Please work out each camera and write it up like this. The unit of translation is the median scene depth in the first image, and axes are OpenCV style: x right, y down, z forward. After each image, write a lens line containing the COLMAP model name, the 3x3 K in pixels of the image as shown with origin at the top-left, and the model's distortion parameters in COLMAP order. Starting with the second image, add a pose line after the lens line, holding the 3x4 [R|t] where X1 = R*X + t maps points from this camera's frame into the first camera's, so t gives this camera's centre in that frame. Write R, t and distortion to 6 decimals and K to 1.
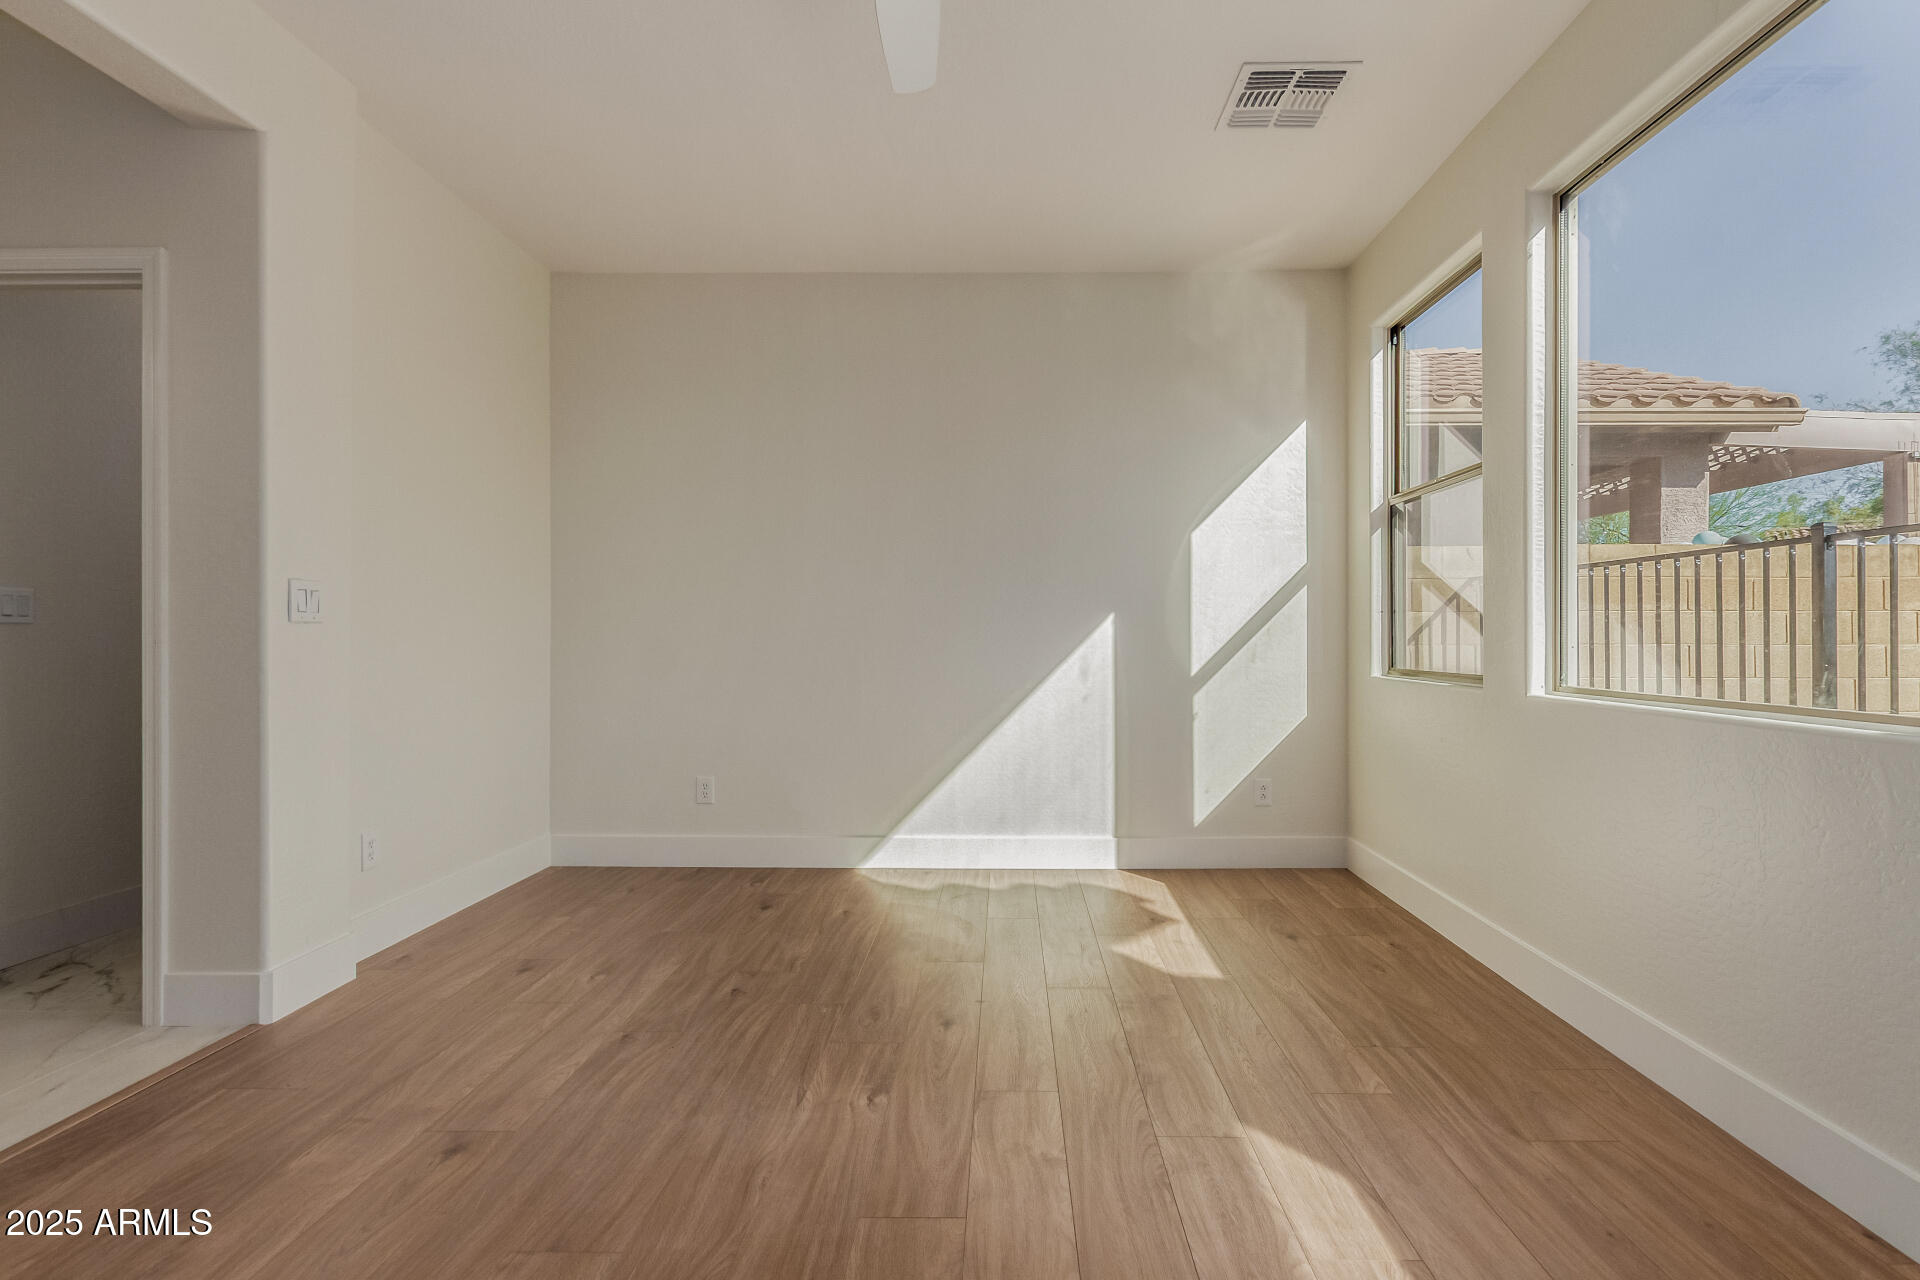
lens RADIAL K [[896.3, 0, 971.6], [0, 896.3, 645.9], [0, 0, 1]] dist [-0.003423, -0.000671]
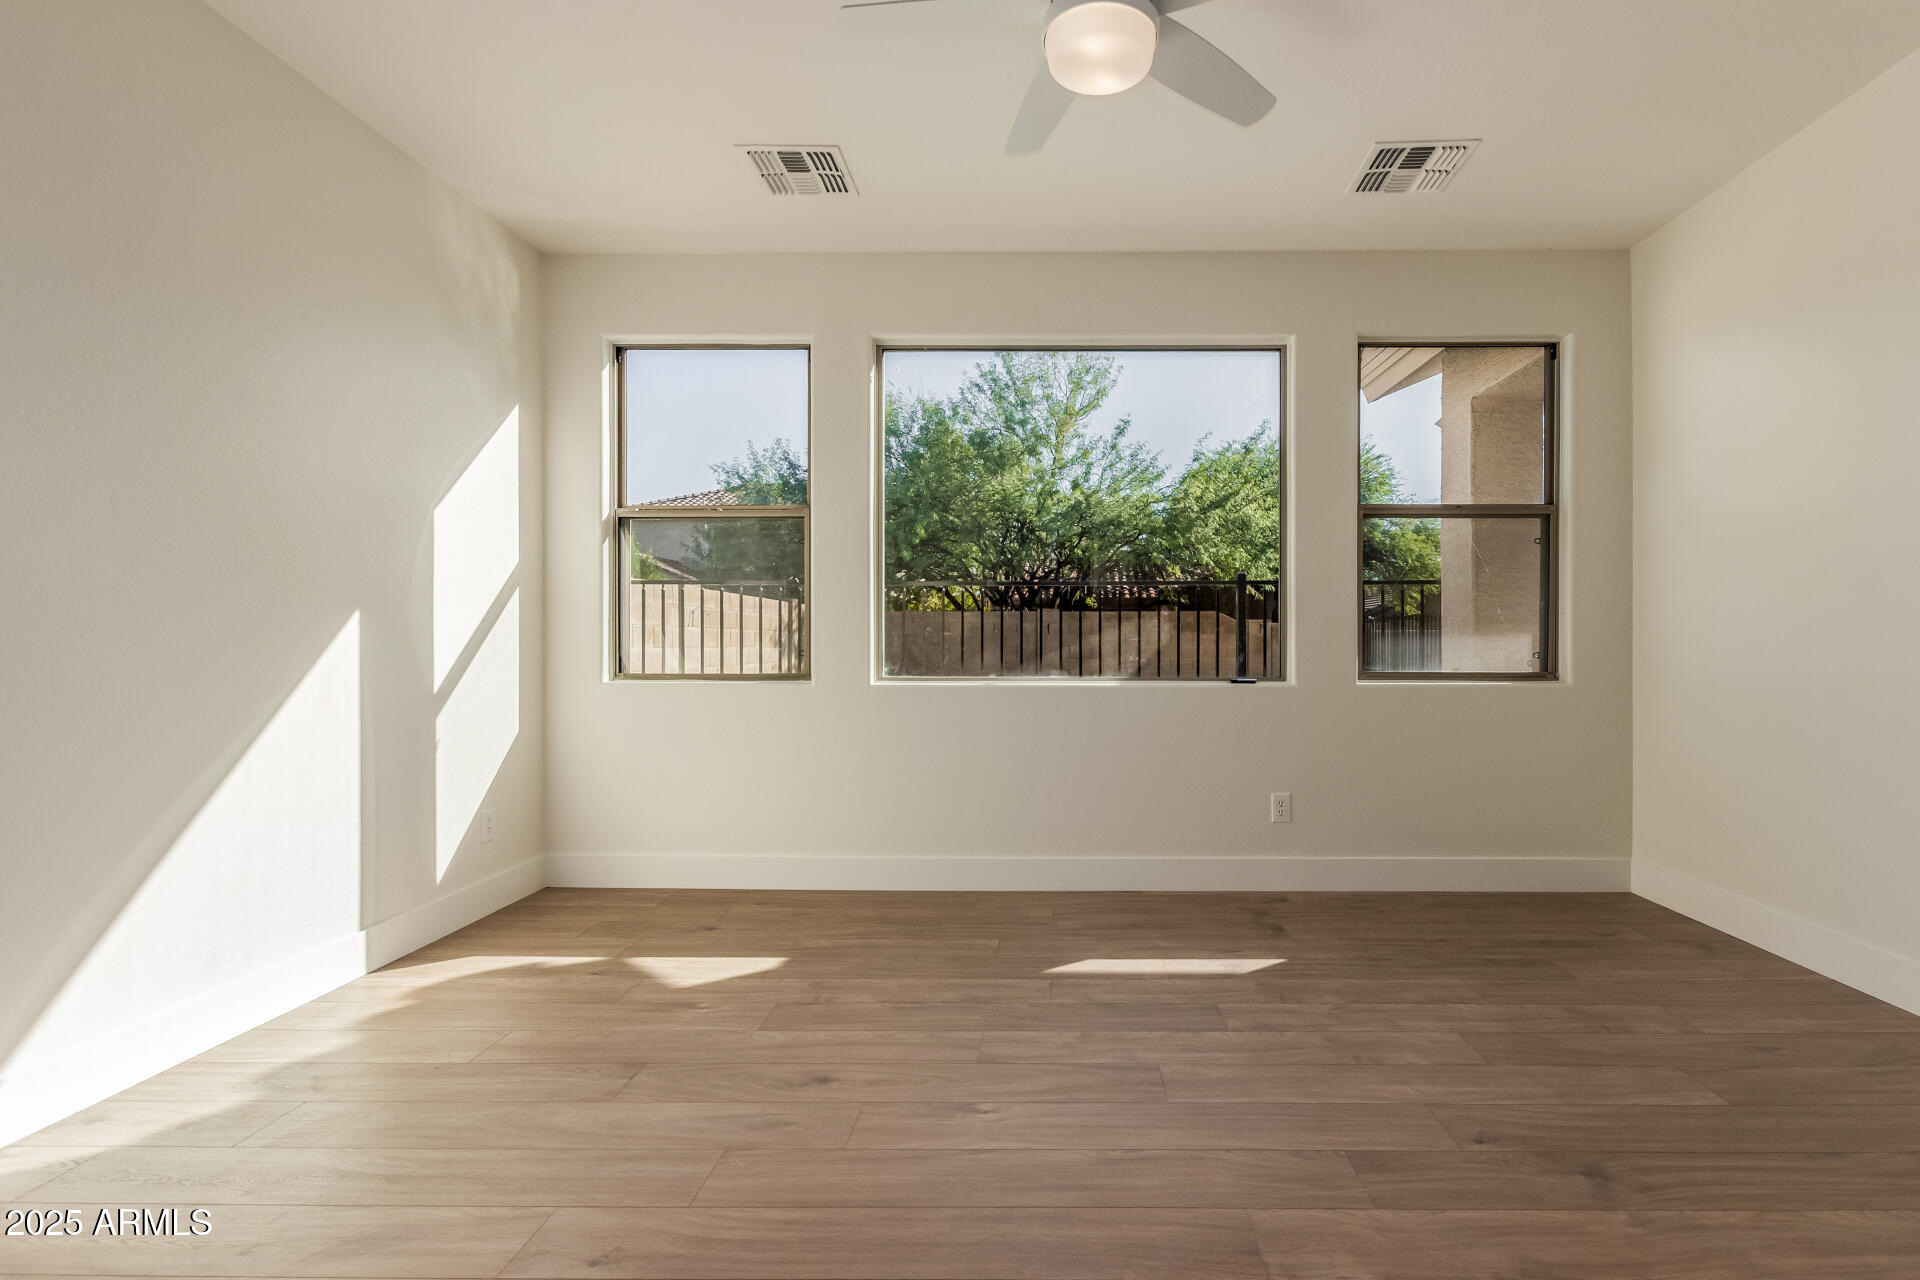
lens RADIAL K [[917.7, 0, 1066.2], [0, 917.7, 657.3], [0, 0, 1]] dist [-0.031672, -0.000361]
pose [[-0.029598, -0.016296, 0.999429, -1.034227], [0.009530, 0.999817, 0.016584, -0.011076], [-0.999516, 0.010015, -0.029437, 0.870107]]
